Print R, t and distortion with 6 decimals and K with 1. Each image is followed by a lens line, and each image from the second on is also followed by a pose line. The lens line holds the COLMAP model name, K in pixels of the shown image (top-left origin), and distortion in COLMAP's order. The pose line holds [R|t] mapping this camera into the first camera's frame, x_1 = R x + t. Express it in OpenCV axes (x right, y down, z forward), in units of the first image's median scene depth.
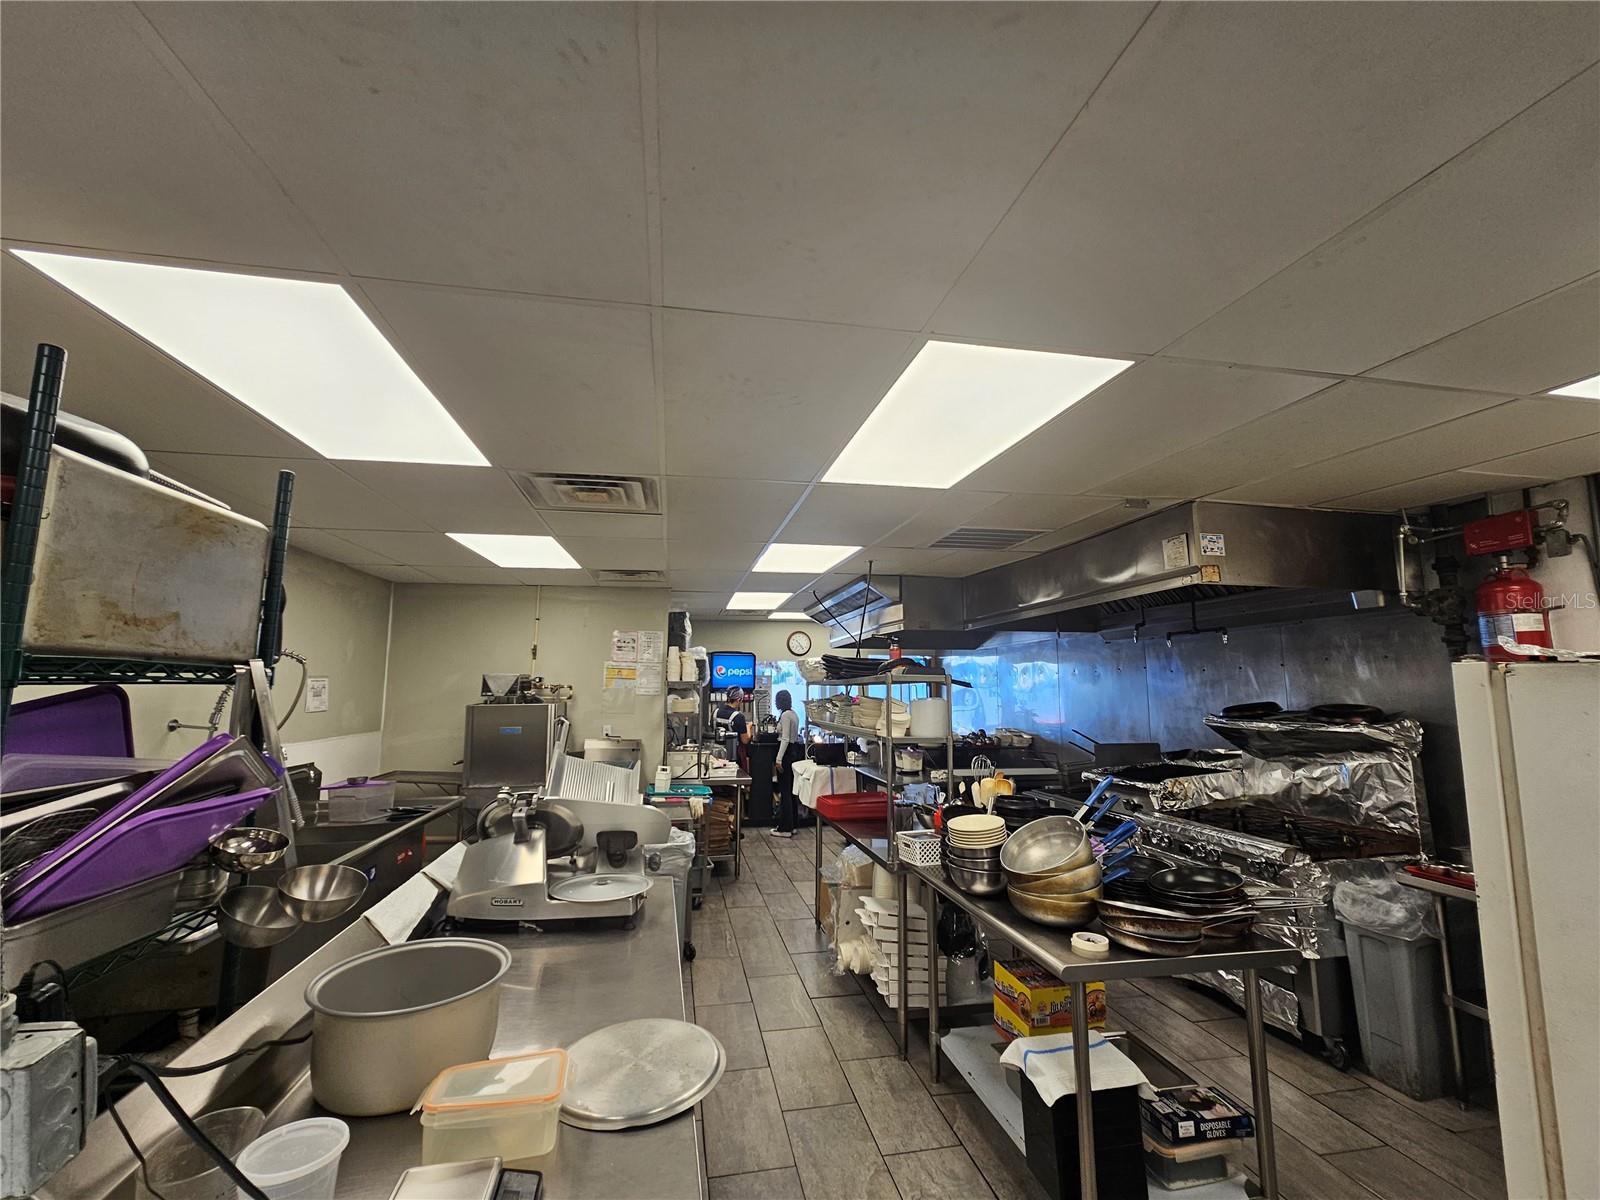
lens RADIAL K [[655.2, 0, 795.9], [0, 655.2, 606.6], [0, 0, 1]] dist [-0.003750, -0.000113]
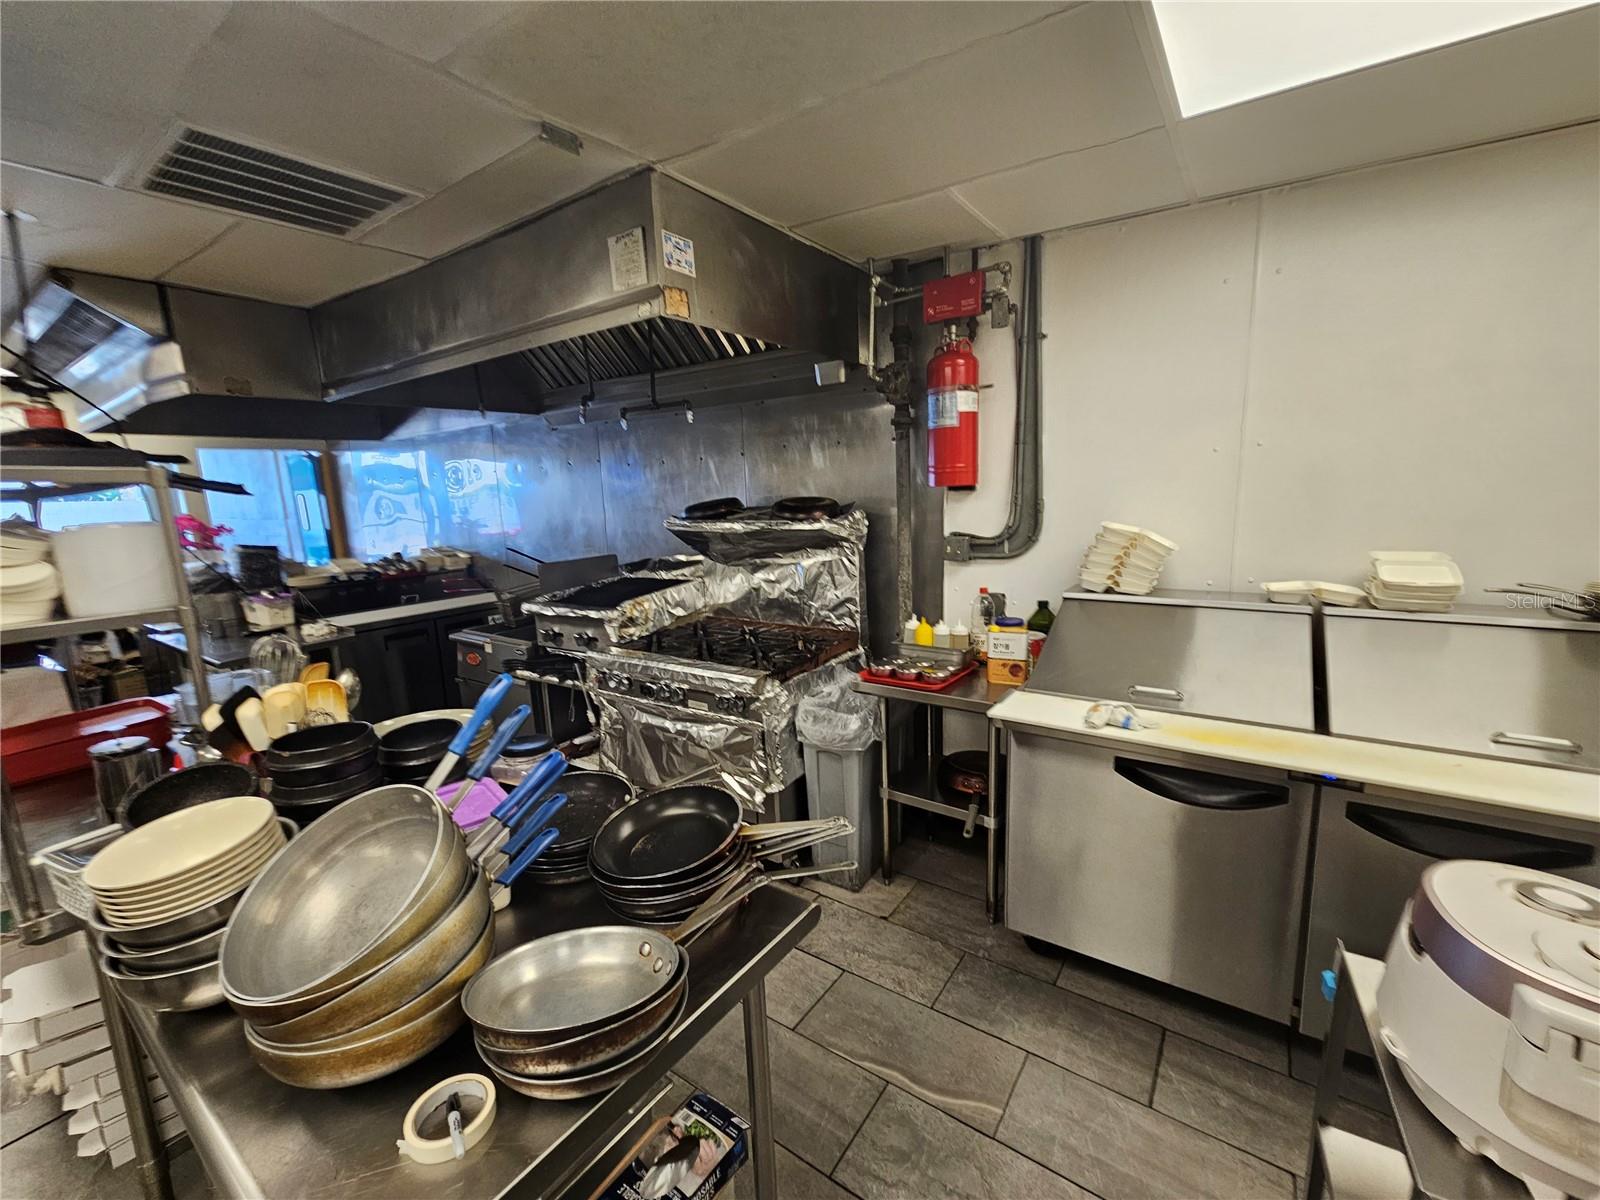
lens RADIAL K [[655.2, 0, 795.9], [0, 655.2, 606.6], [0, 0, 1]] dist [-0.003750, -0.000113]
pose [[0.724448, -0.153916, 0.671926, 0.203908], [-0.049815, 0.960515, 0.273732, 0.047562], [-0.687527, -0.231777, 0.688176, 0.346181]]
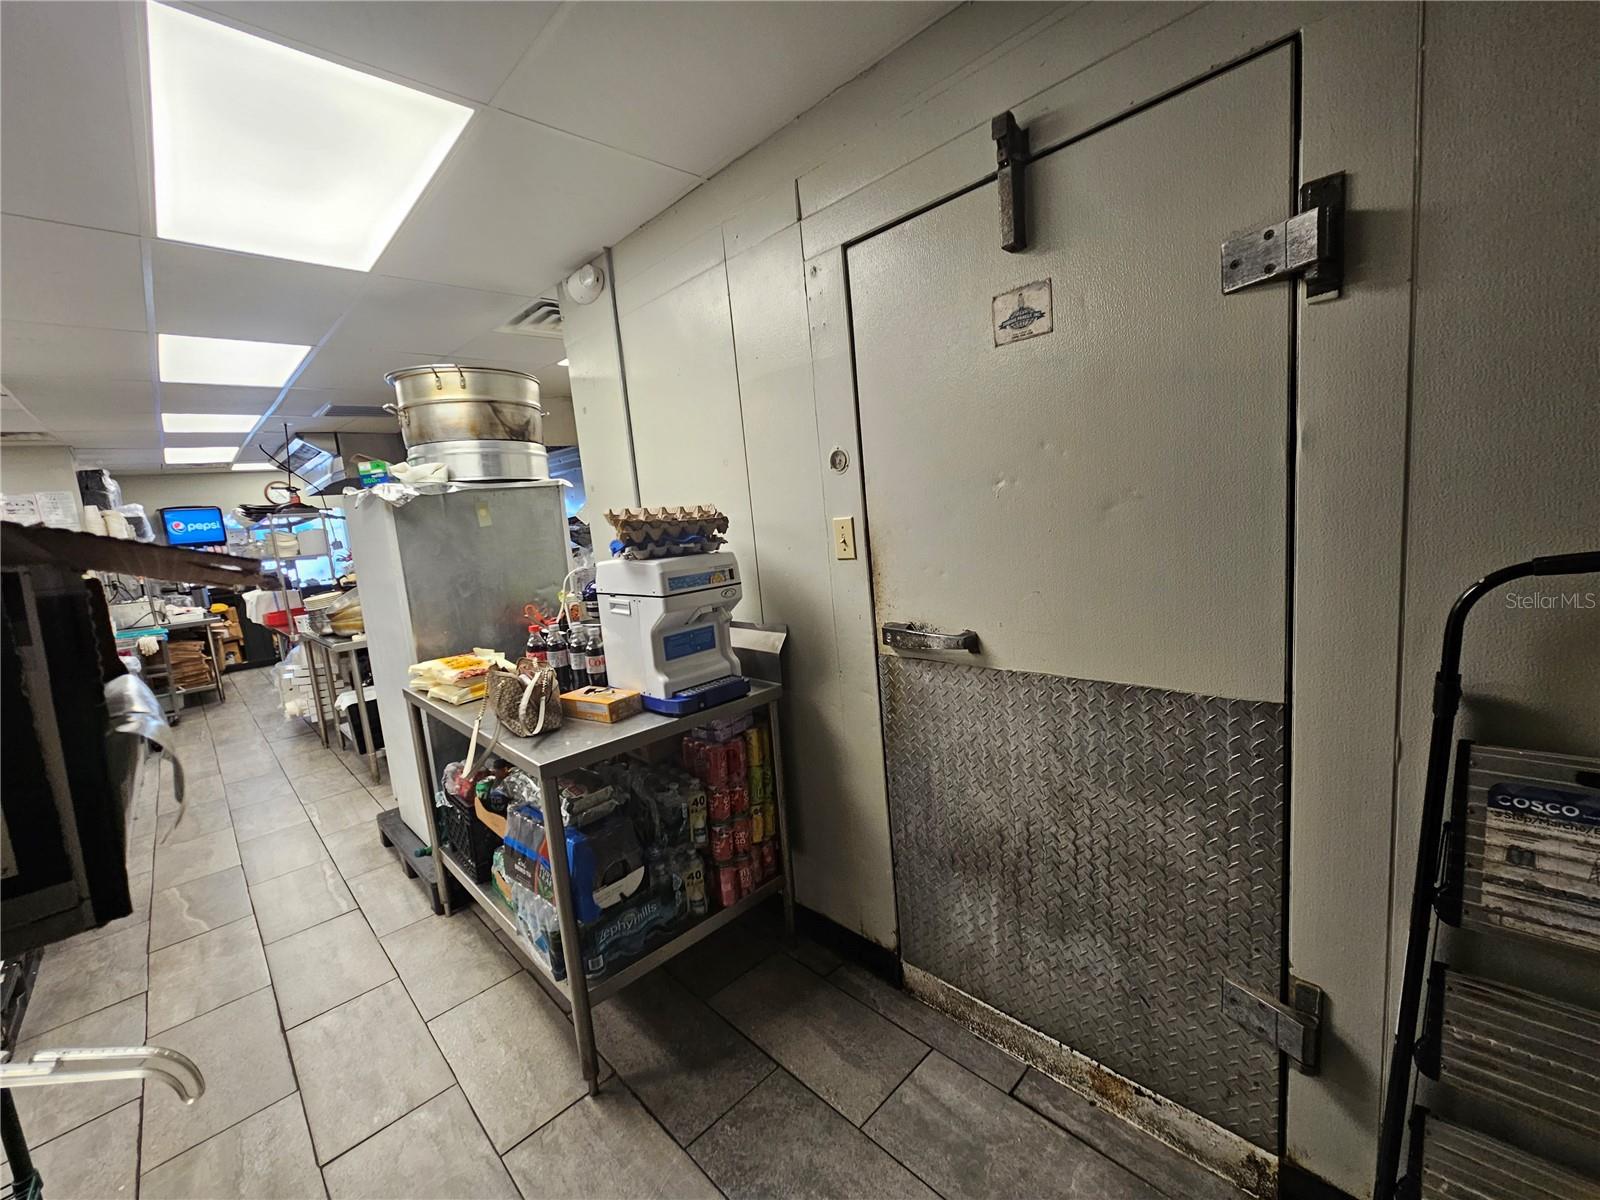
lens RADIAL K [[646.6, 0, 800.0], [0, 646.6, 600.0], [0, 0, 1]] dist [0.000425, 0.000127]
pose [[0.832218, -0.151745, 0.533279, 0.279865], [0.019911, 0.969378, 0.244764, -0.033961], [-0.554090, -0.193079, 0.809756, -0.731394]]
